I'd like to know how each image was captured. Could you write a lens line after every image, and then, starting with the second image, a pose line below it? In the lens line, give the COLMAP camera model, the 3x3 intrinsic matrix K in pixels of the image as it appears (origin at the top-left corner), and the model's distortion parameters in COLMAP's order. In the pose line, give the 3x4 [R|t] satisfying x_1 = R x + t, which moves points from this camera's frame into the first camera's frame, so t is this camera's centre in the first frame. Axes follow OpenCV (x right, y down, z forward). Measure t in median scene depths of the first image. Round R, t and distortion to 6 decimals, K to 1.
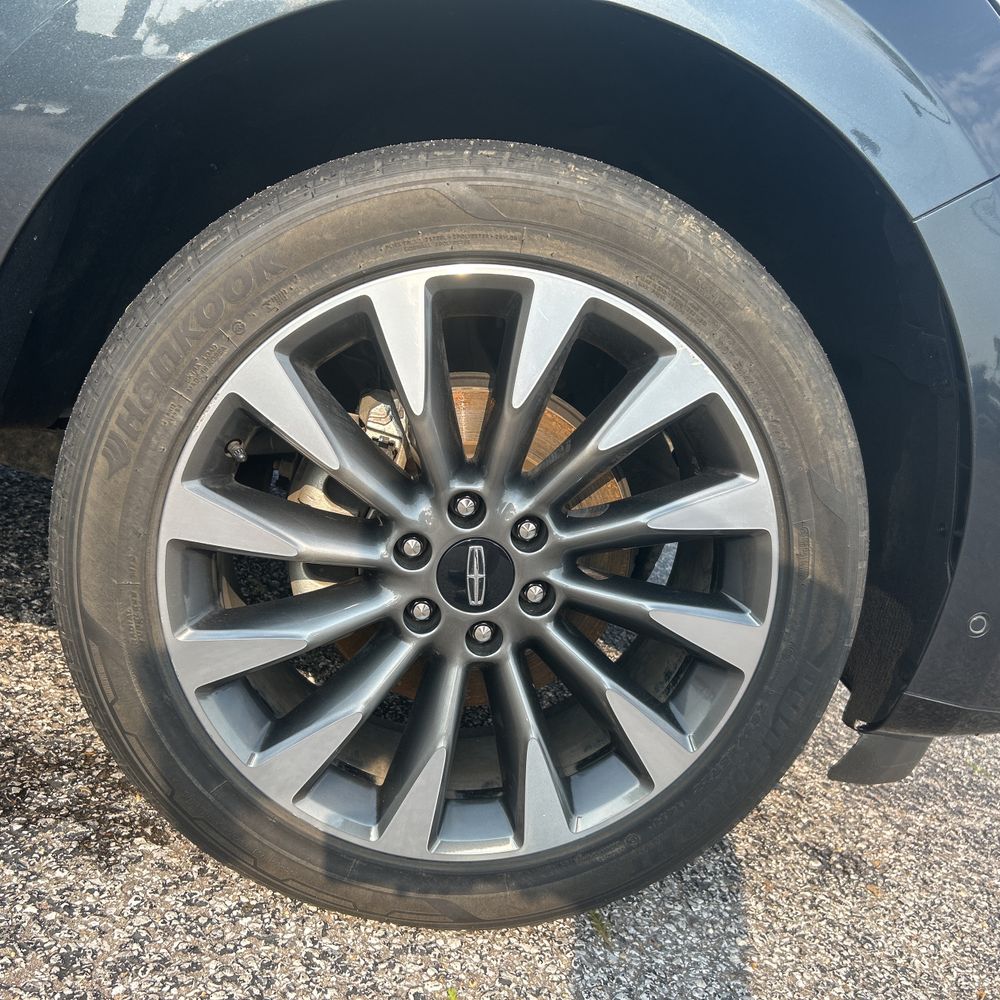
lens RADIAL K [[1007.0, 0, 483.1], [0, 1007.0, 501.7], [0, 0, 1]] dist [0.031322, 0.000000]
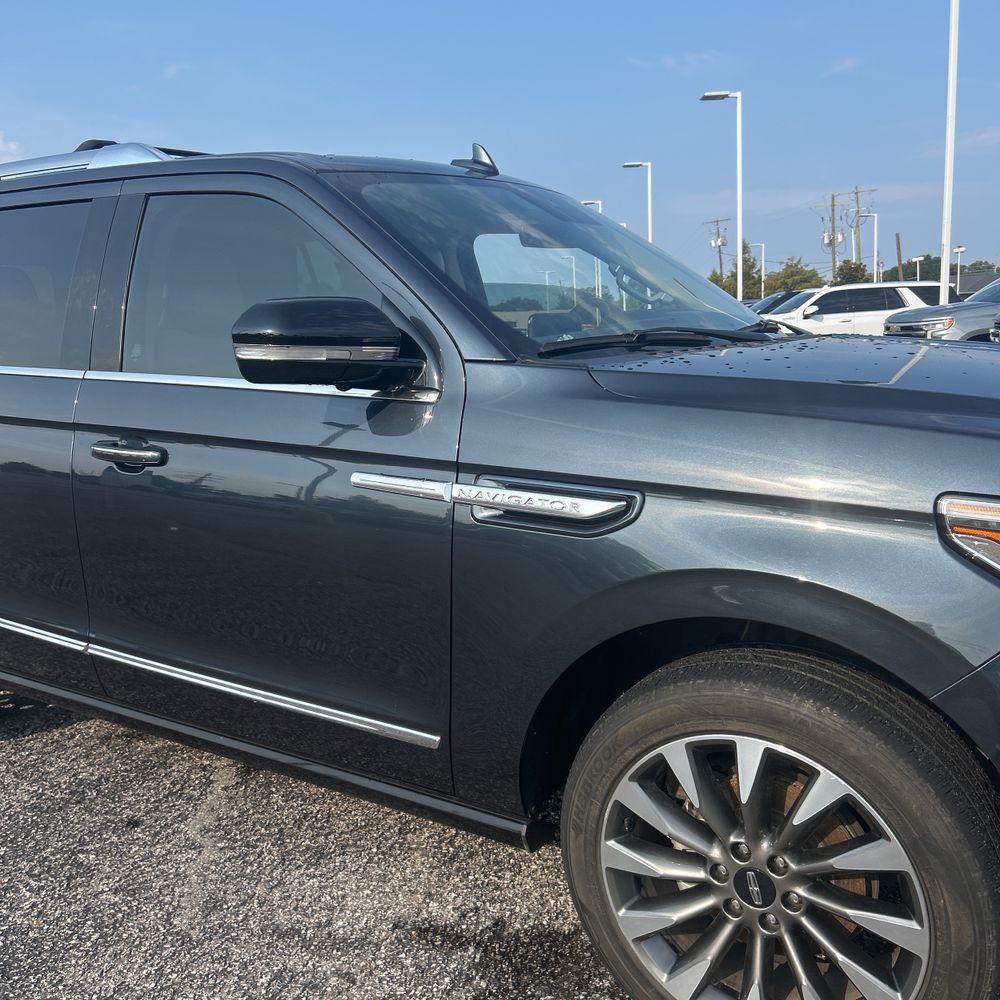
lens RADIAL K [[1007.0, 0, 493.0], [0, 1007.0, 519.3], [0, 0, 1]] dist [0.031322, 0.000000]
pose [[0.745537, -0.178201, -0.642199, 0.973742], [0.119343, 0.983712, -0.134420, -0.409229], [0.655692, 0.023574, 0.754660, -0.750234]]
